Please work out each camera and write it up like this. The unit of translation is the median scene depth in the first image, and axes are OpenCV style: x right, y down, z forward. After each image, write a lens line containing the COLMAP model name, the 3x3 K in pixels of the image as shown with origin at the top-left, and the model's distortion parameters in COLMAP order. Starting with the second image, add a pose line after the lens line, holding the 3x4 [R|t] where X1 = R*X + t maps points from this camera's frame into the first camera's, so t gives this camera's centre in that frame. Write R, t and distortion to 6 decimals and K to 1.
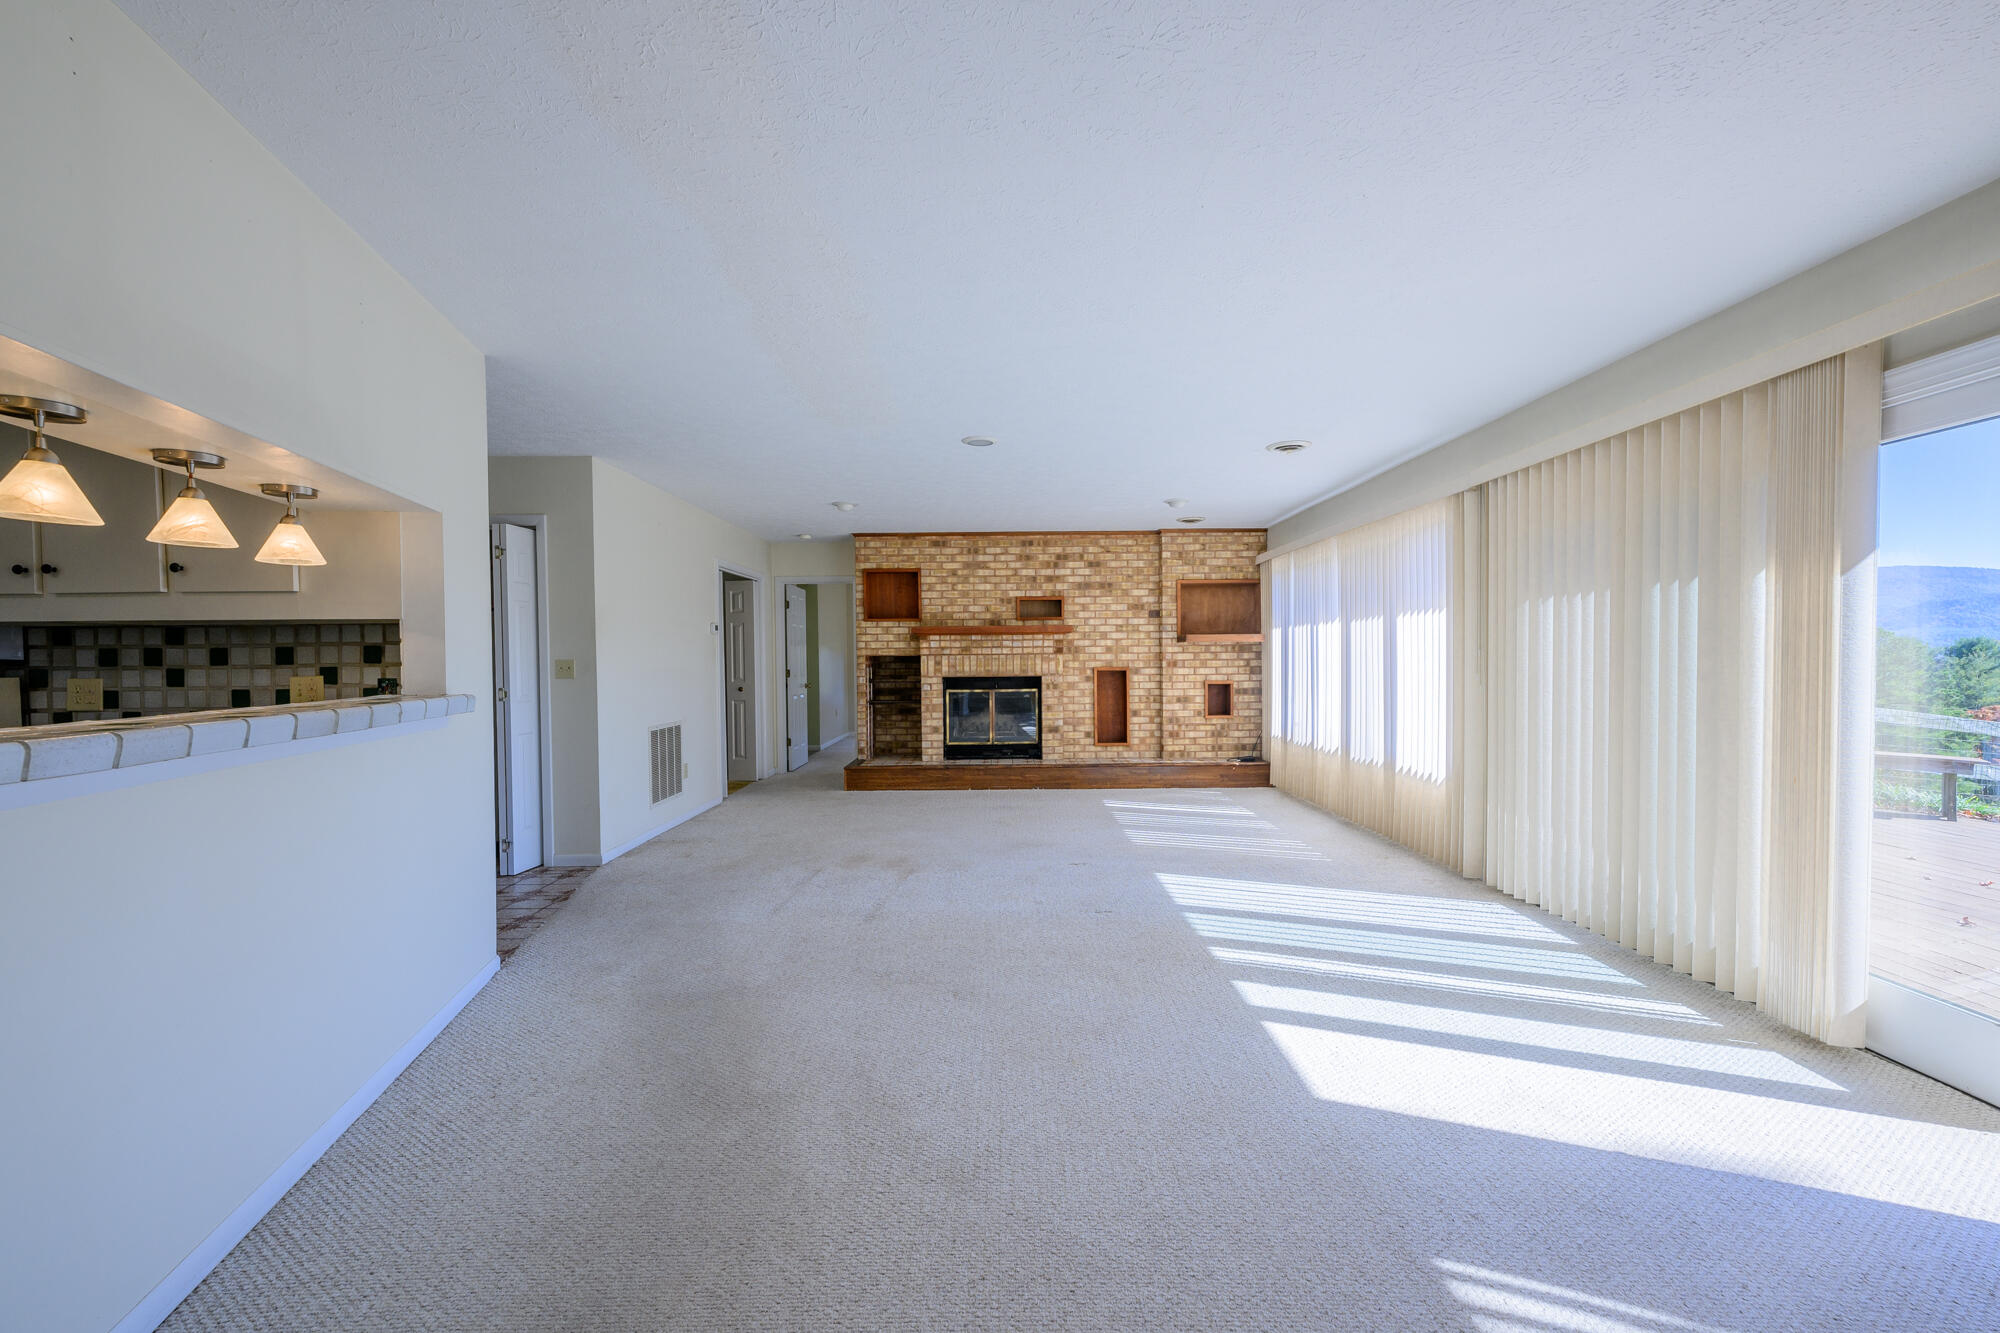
lens RADIAL K [[788.2, 0, 997.0], [0, 788.2, 669.6], [0, 0, 1]] dist [0.008877, 0.005011]
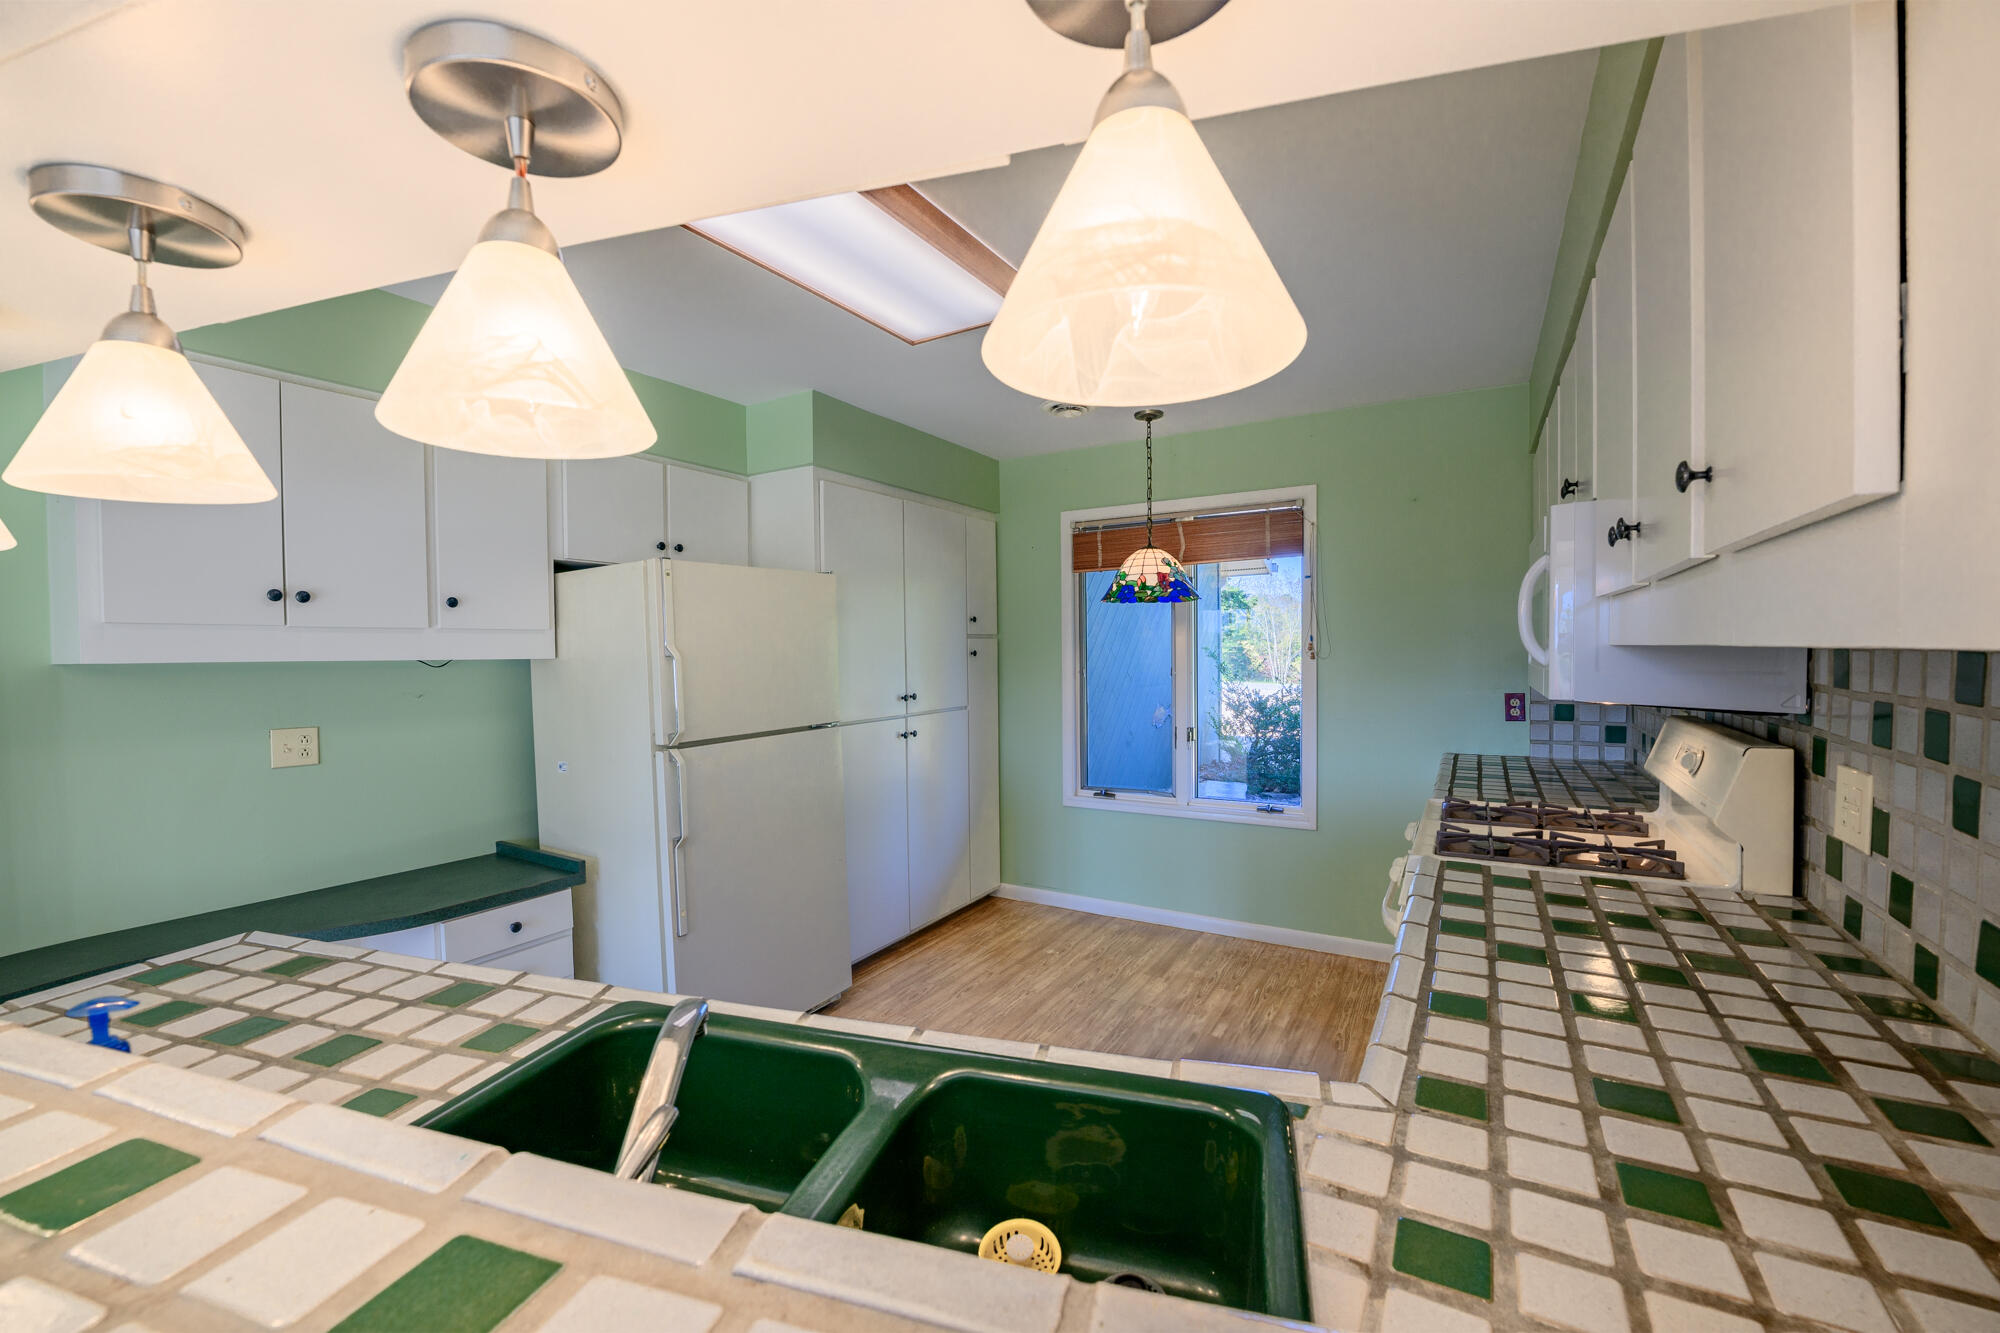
lens RADIAL K [[801.6, 0, 996.3], [0, 801.6, 671.5], [0, 0, 1]] dist [-0.025829, 0.000102]
pose [[-0.511849, 0.042821, -0.858008, -0.219393], [0.002369, 0.998823, 0.048436, -0.025003], [0.859072, 0.022759, -0.511348, 0.324049]]
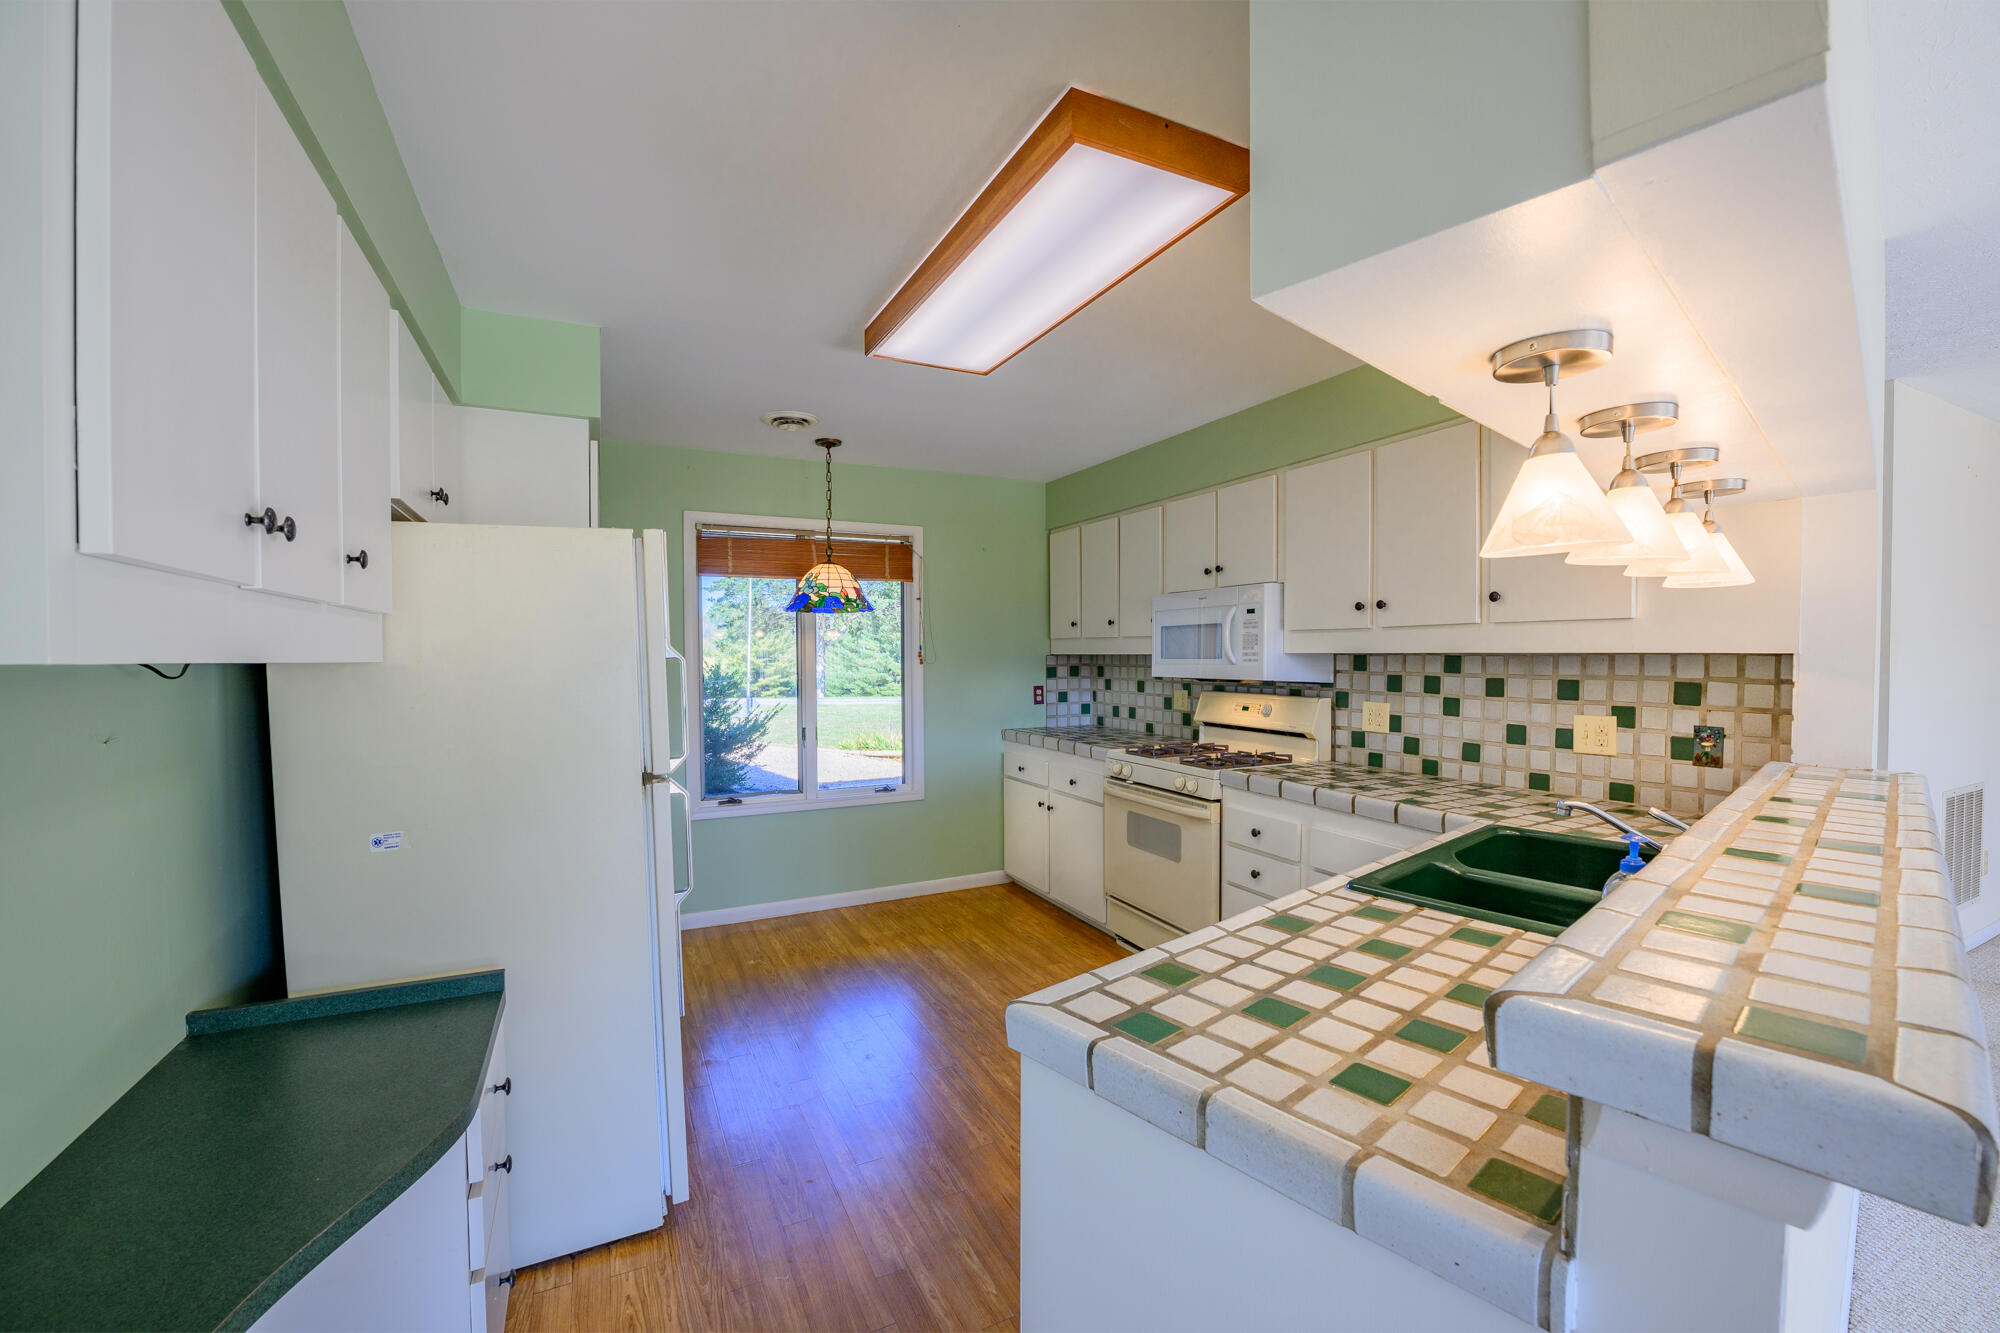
lens RADIAL K [[801.6, 0, 996.3], [0, 801.6, 671.5], [0, 0, 1]] dist [-0.025829, 0.000102]
pose [[0.444260, 0.029286, -0.895419, -0.160932], [-0.015701, 0.999567, 0.024902, -0.019240], [0.895760, 0.002996, 0.444527, 0.027780]]
